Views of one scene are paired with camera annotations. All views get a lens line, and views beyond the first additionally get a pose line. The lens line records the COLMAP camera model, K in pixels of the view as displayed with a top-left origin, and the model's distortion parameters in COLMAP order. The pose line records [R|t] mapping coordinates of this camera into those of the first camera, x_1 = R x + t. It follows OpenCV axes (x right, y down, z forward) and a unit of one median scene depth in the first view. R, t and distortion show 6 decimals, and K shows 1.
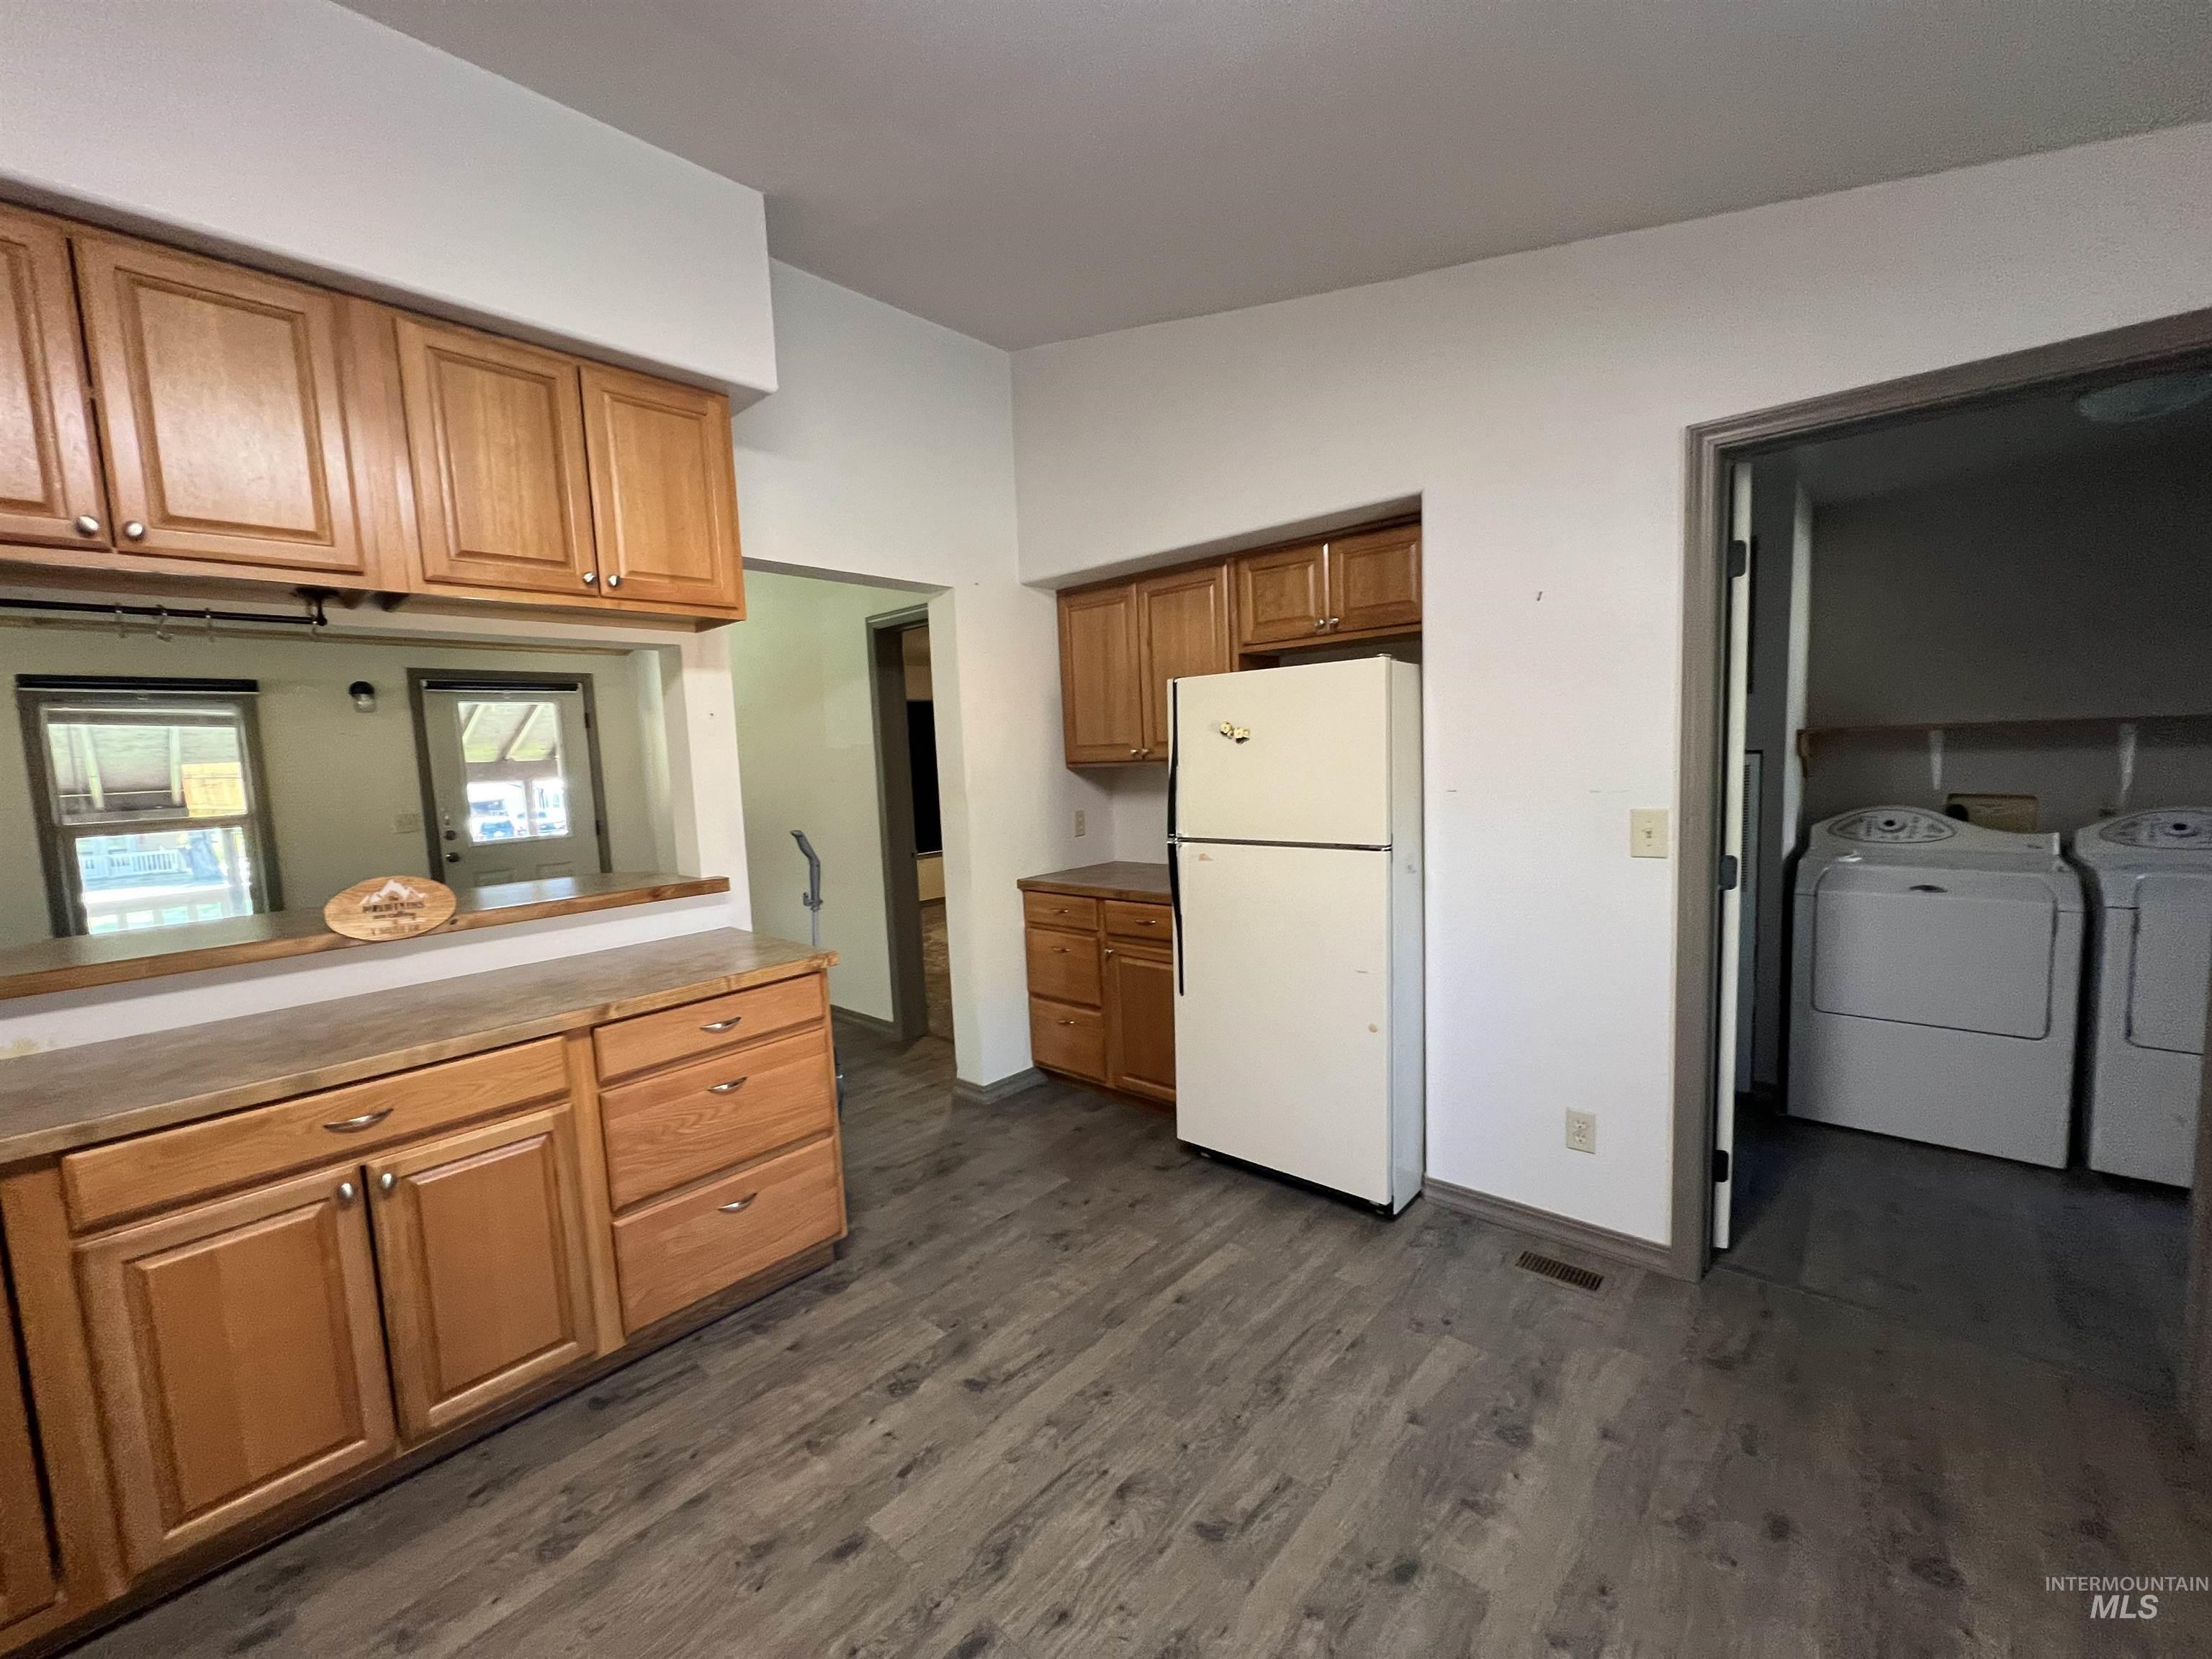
lens RADIAL K [[883.1, 0, 1107.8], [0, 883.1, 834.9], [0, 0, 1]] dist [-0.001423, 0.000560]
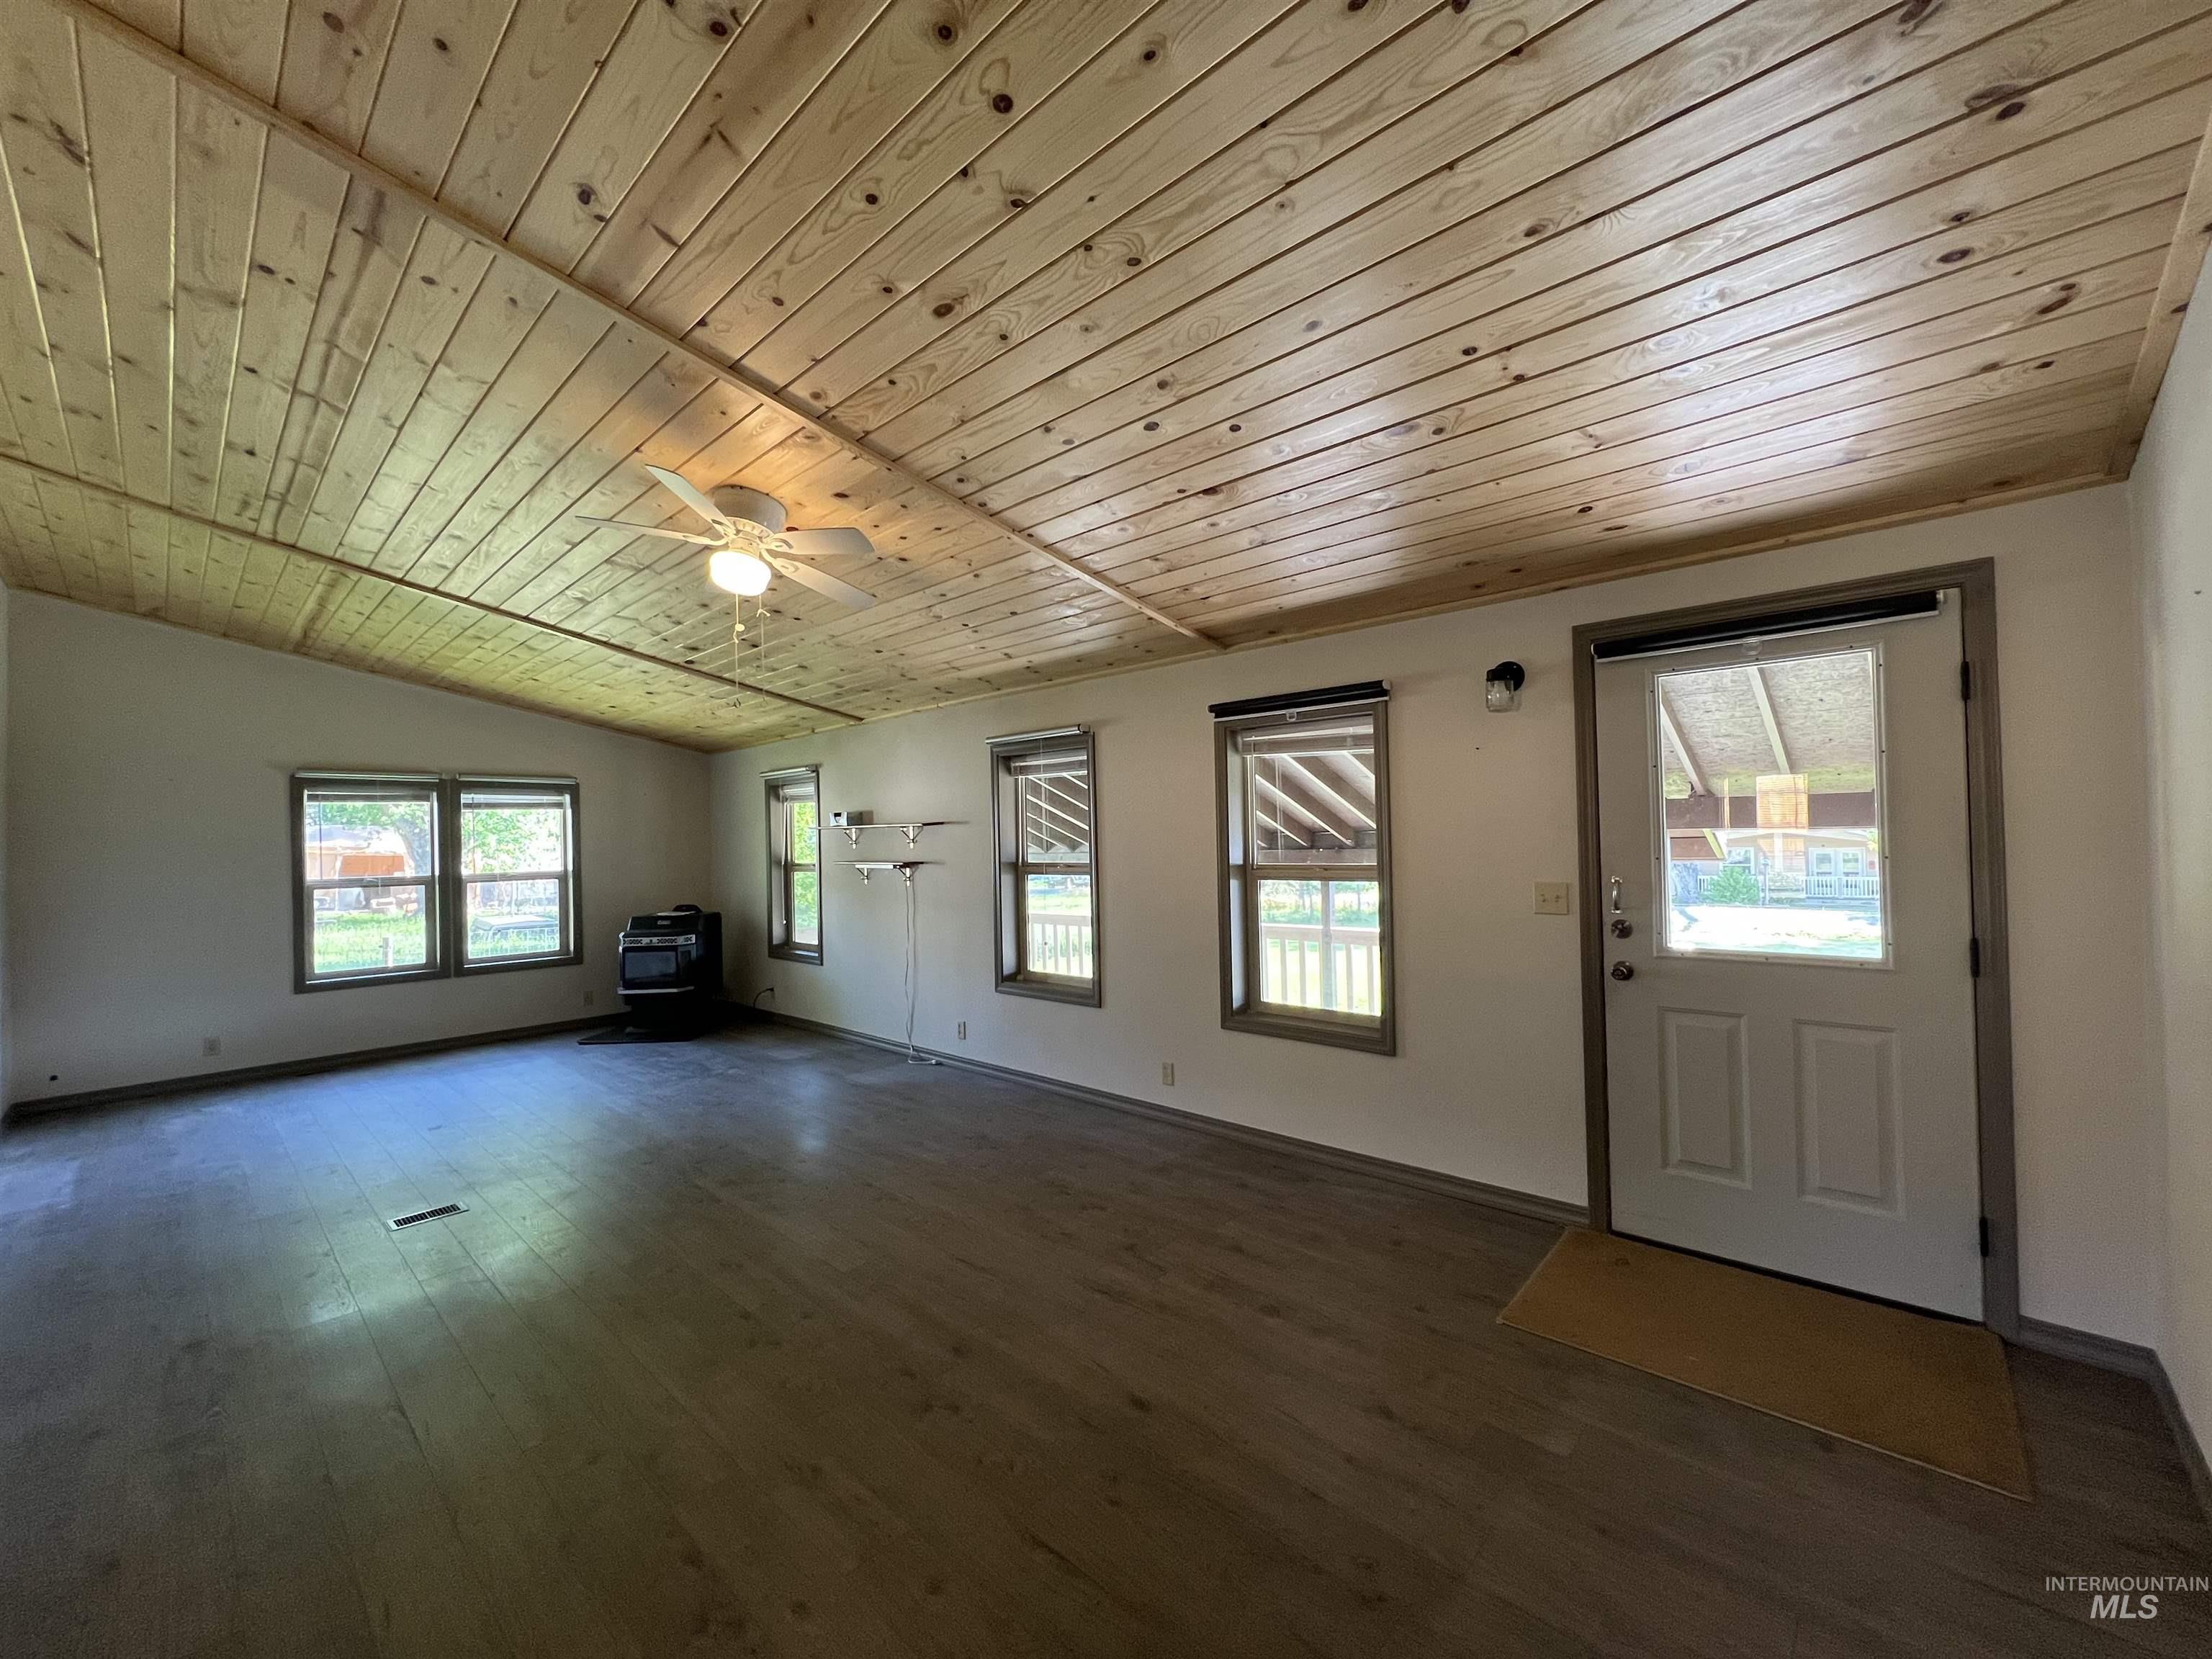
lens RADIAL K [[883.1, 0, 1111.0], [0, 883.1, 838.0], [0, 0, 1]] dist [-0.001423, 0.000560]
pose [[-0.013124, 0.041095, -0.999069, -0.496408], [-0.075036, 0.996297, 0.041967, -0.126297], [0.997094, 0.075517, -0.009991, 1.641938]]
